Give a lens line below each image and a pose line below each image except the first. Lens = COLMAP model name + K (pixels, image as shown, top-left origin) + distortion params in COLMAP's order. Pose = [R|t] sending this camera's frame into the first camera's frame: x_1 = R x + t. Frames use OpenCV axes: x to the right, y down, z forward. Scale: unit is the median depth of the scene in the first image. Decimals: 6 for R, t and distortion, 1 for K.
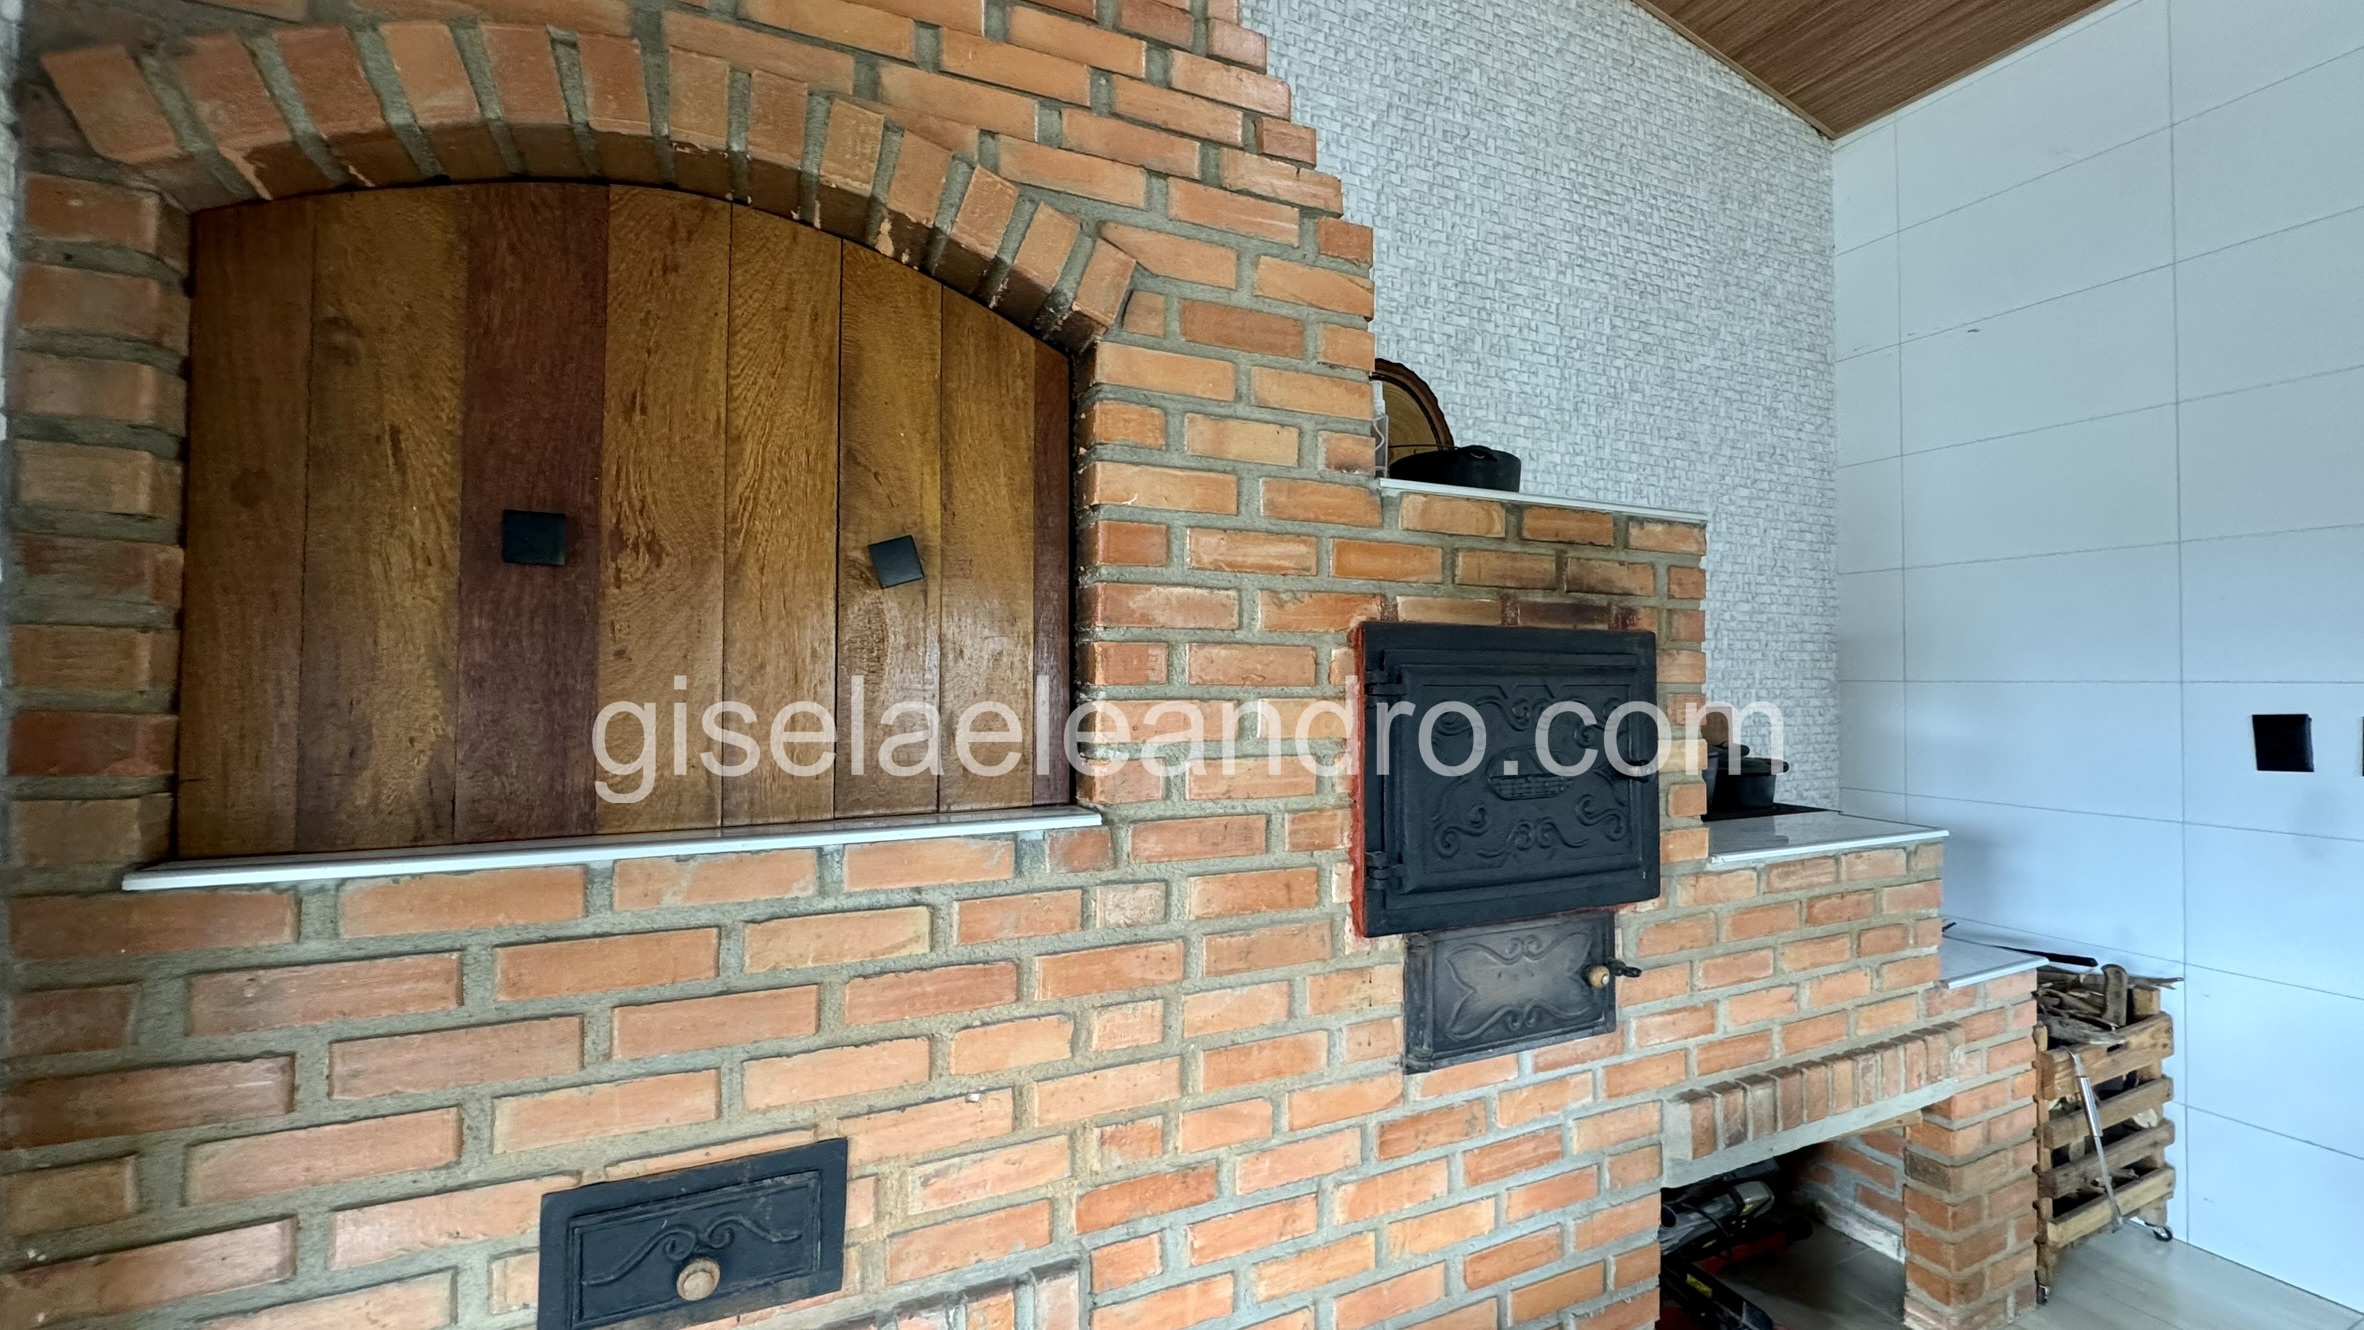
lens RADIAL K [[942.2, 0, 1183.5], [0, 942.2, 664.6], [0, 0, 1]] dist [-0.002118, -0.000239]
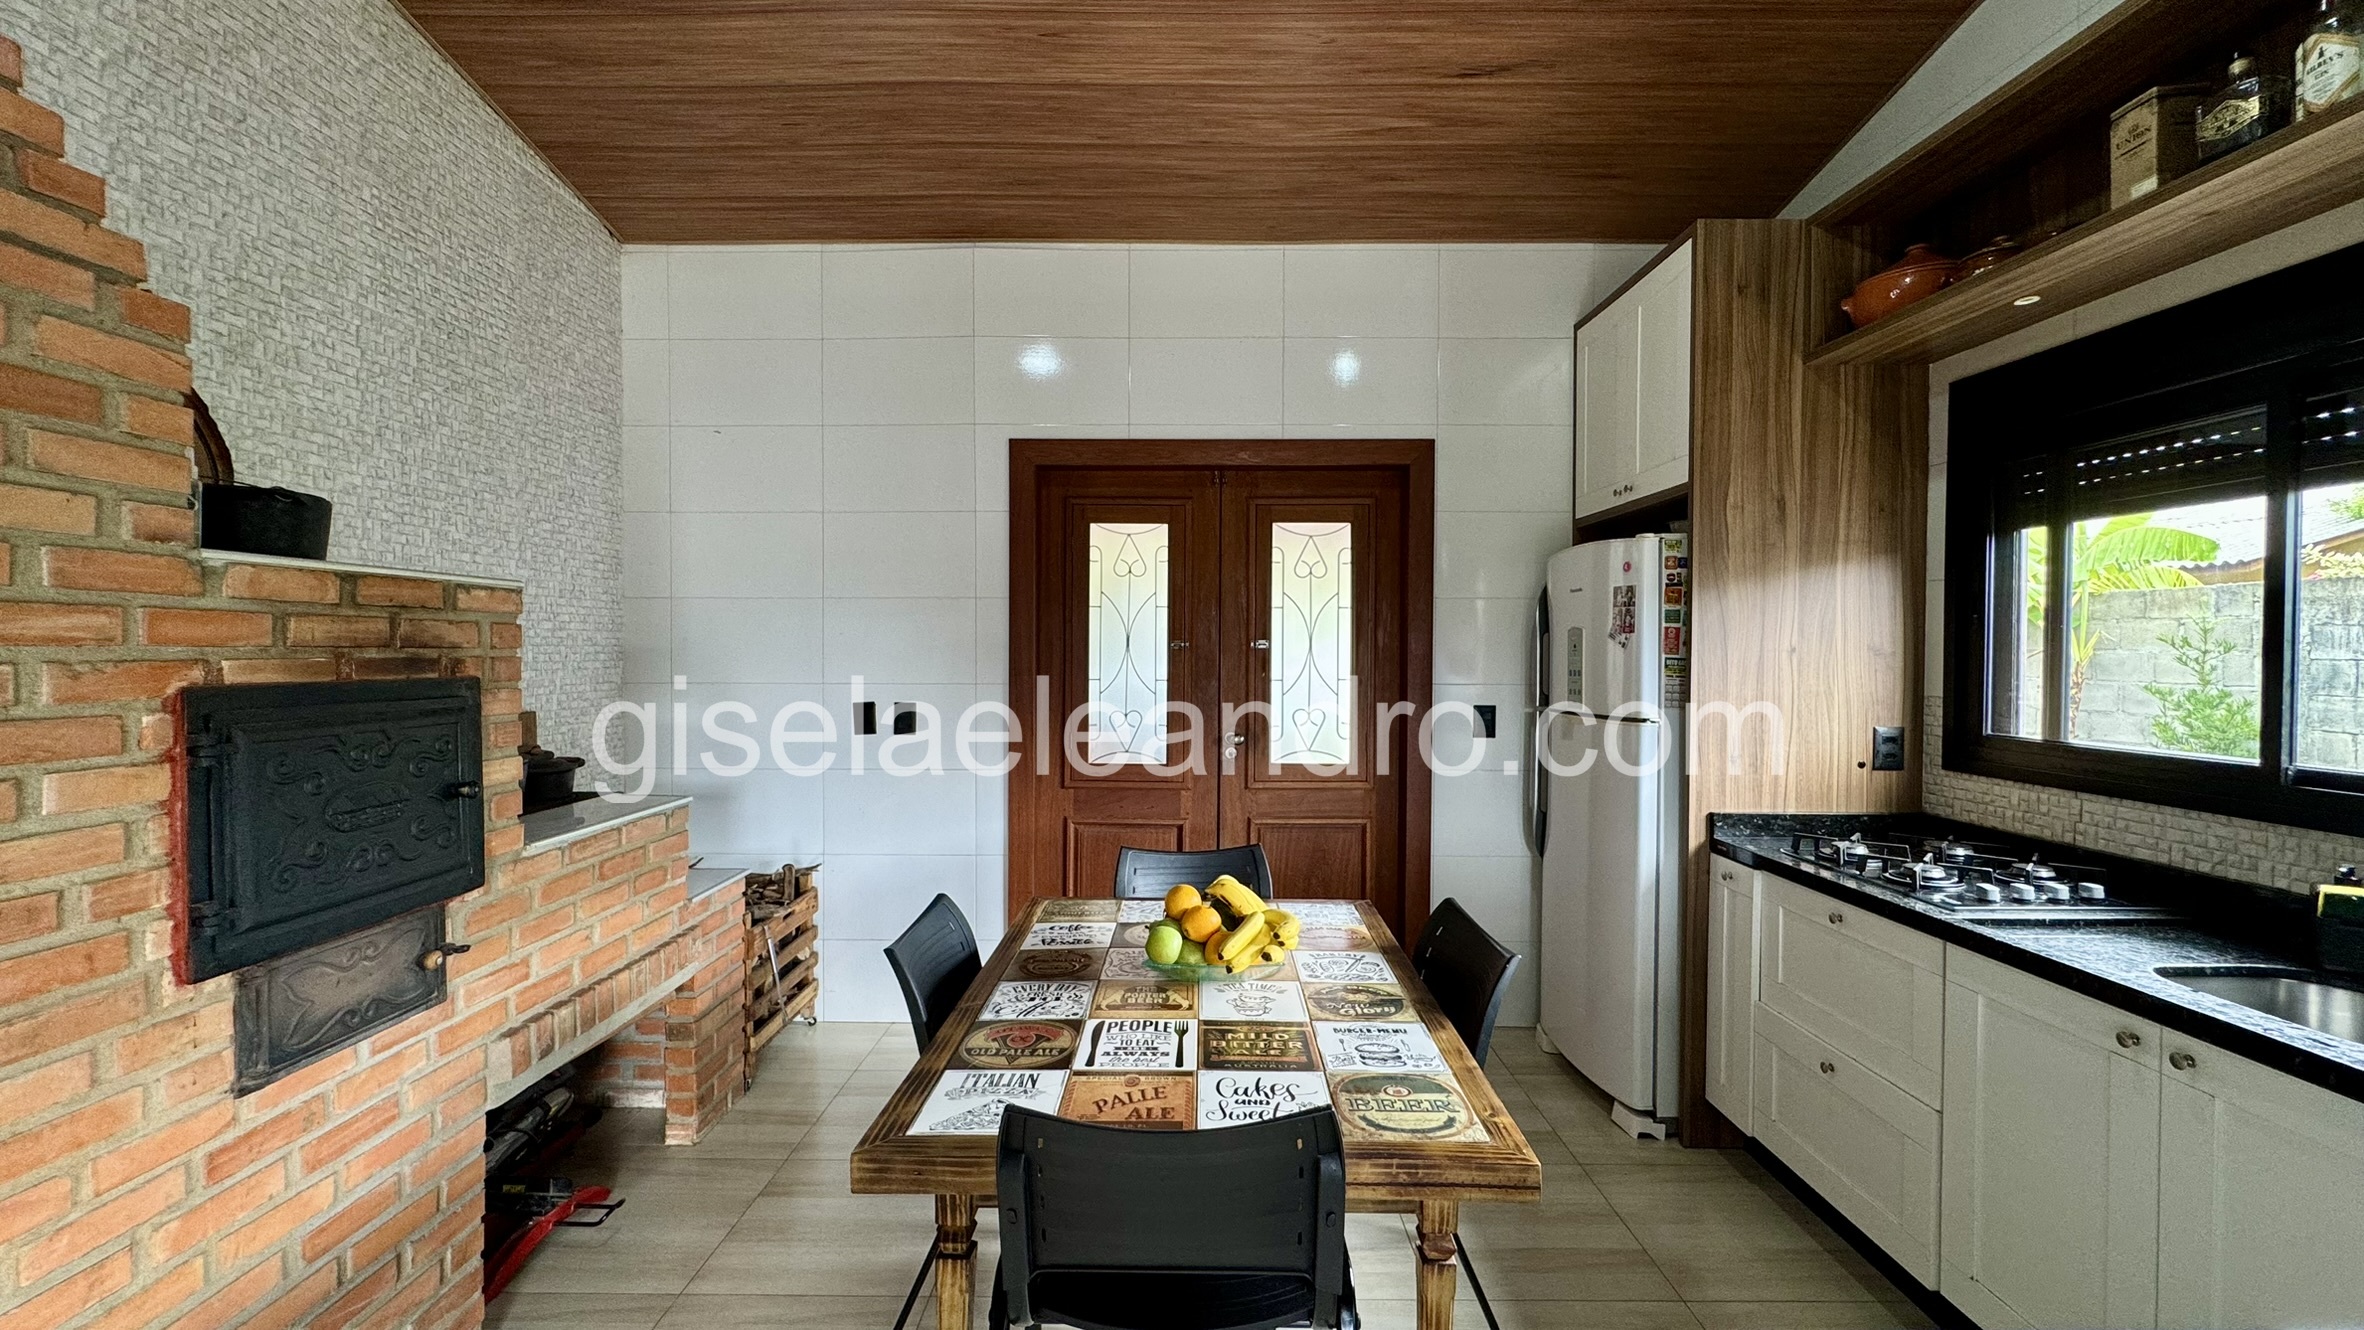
lens RADIAL K [[942.2, 0, 1183.7], [0, 942.2, 662.4], [0, 0, 1]] dist [-0.002118, -0.000239]
pose [[0.417932, -0.013315, 0.908381, -0.249516], [-0.016349, 0.999620, 0.022174, -0.097653], [-0.908331, -0.024118, 0.417556, -0.380746]]
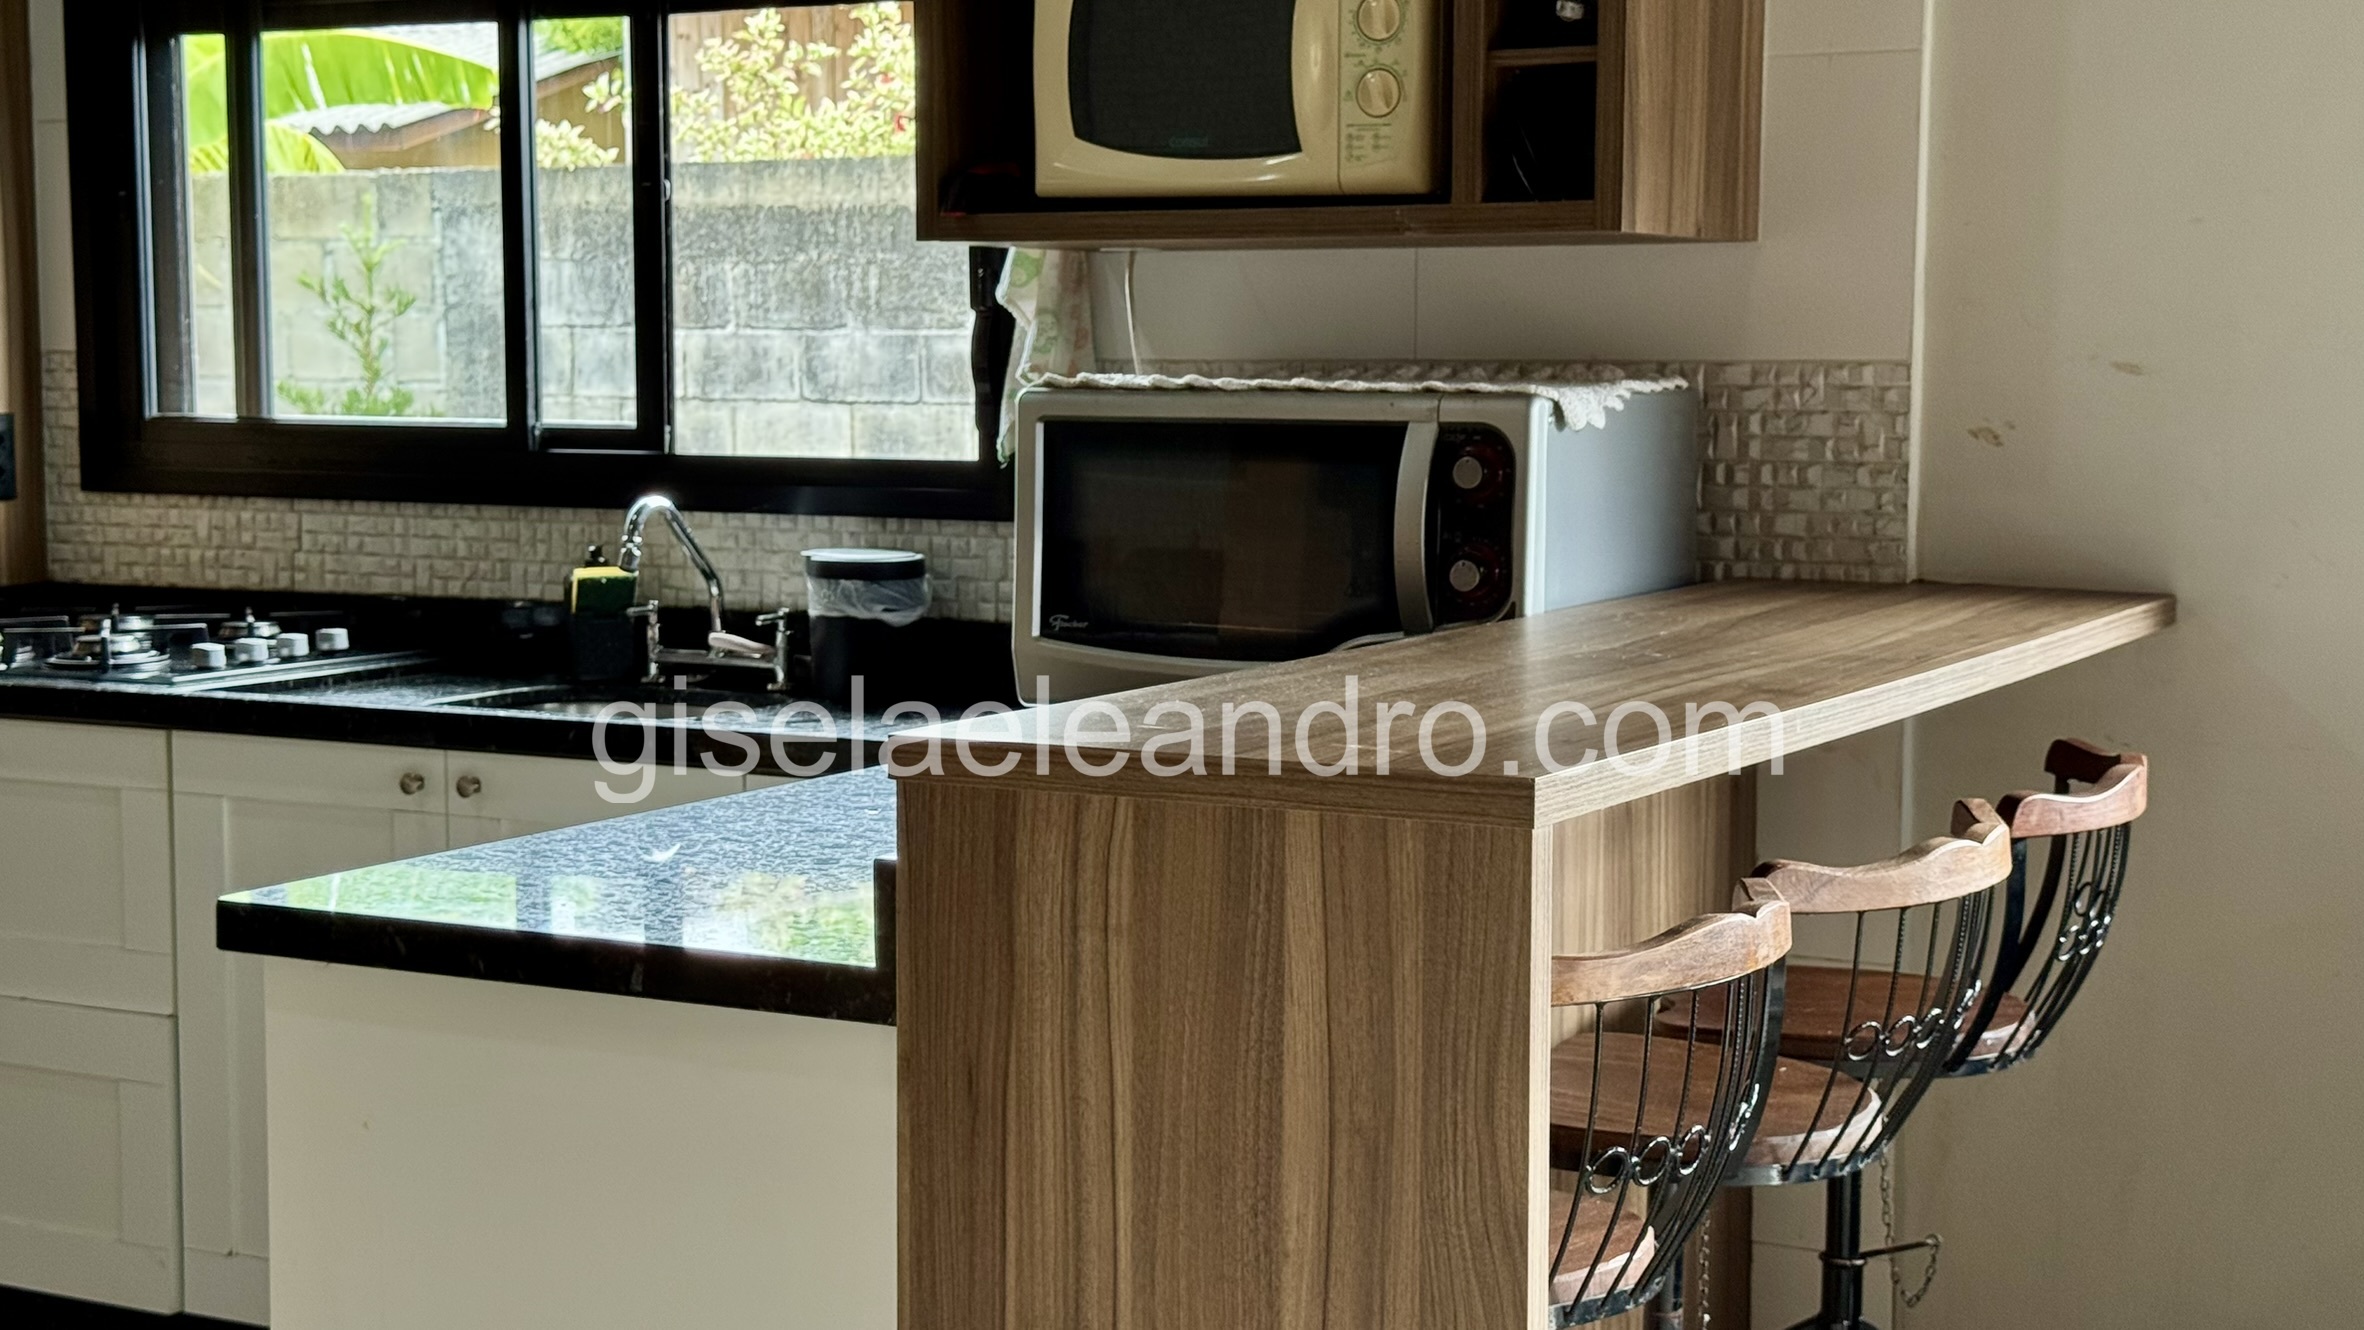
lens RADIAL K [[3307.1, 0, 1171.8], [0, 3307.1, 672.7], [0, 0, 1]] dist [0.127654, 0.000000]
pose [[-0.603424, -0.077382, 0.793657, -1.303621], [-0.013414, 0.996125, 0.086924, -0.002819], [-0.797307, 0.041806, -0.602124, 0.187257]]
